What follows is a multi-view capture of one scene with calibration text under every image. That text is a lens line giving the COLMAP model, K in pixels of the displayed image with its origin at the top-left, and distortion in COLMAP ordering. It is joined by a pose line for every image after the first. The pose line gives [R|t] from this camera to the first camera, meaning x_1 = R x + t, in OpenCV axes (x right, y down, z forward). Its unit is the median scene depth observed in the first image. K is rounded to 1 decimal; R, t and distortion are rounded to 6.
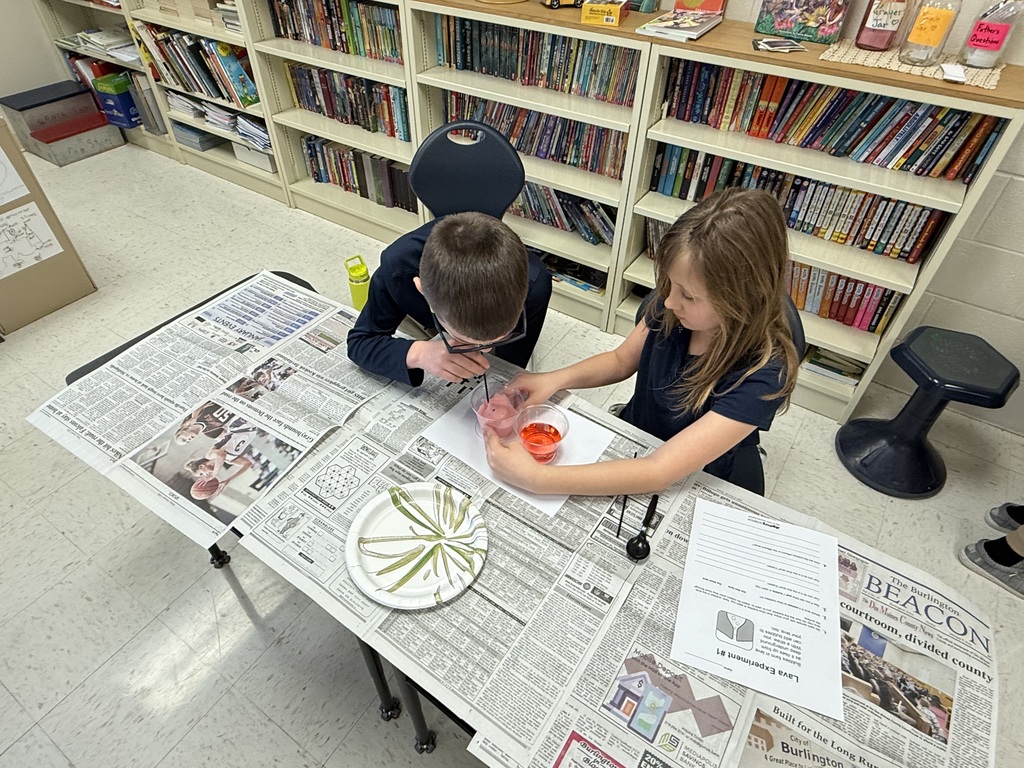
lens RADIAL K [[592.1, 0, 512.0], [0, 592.1, 384.0], [0, 0, 1]] dist [-0.000694, -0.000278]
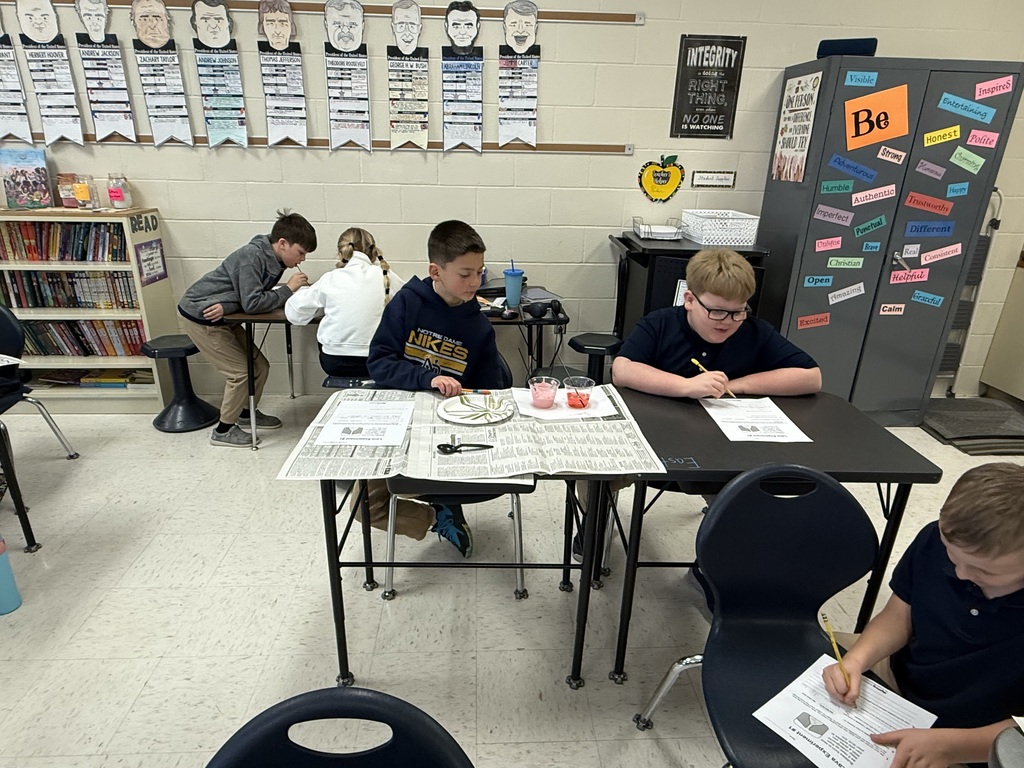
lens RADIAL K [[609.0, 0, 498.5], [0, 609.0, 382.6], [0, 0, 1]] dist [-0.002976, -0.001236]
pose [[0.817508, -0.219743, 0.532347, 0.495197], [0.396382, 0.885263, -0.243291, 0.821407], [-0.417806, 0.409906, 0.810812, -0.793012]]
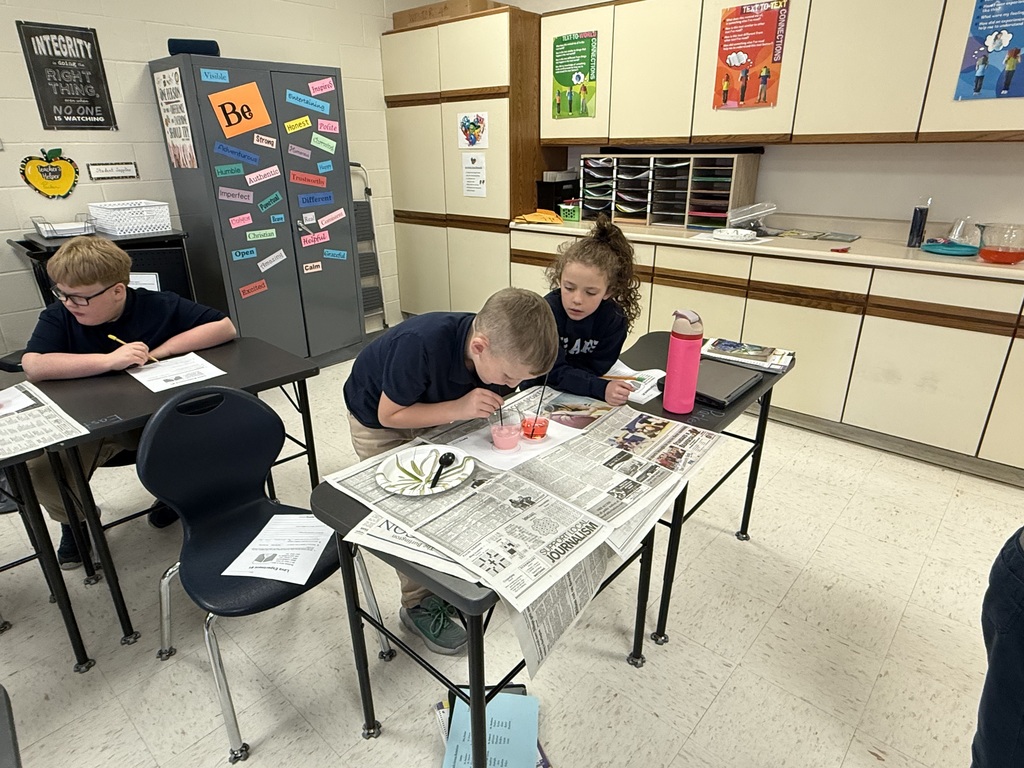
lens RADIAL K [[612.5, 0, 512.0], [0, 612.5, 384.0], [0, 0, 1]] dist [-0.001176, -0.001095]
pose [[0.153264, -0.391910, 0.907148, 0.396726], [0.685647, 0.703245, 0.187977, 1.012362], [-0.711617, 0.593173, 0.376494, -0.990484]]
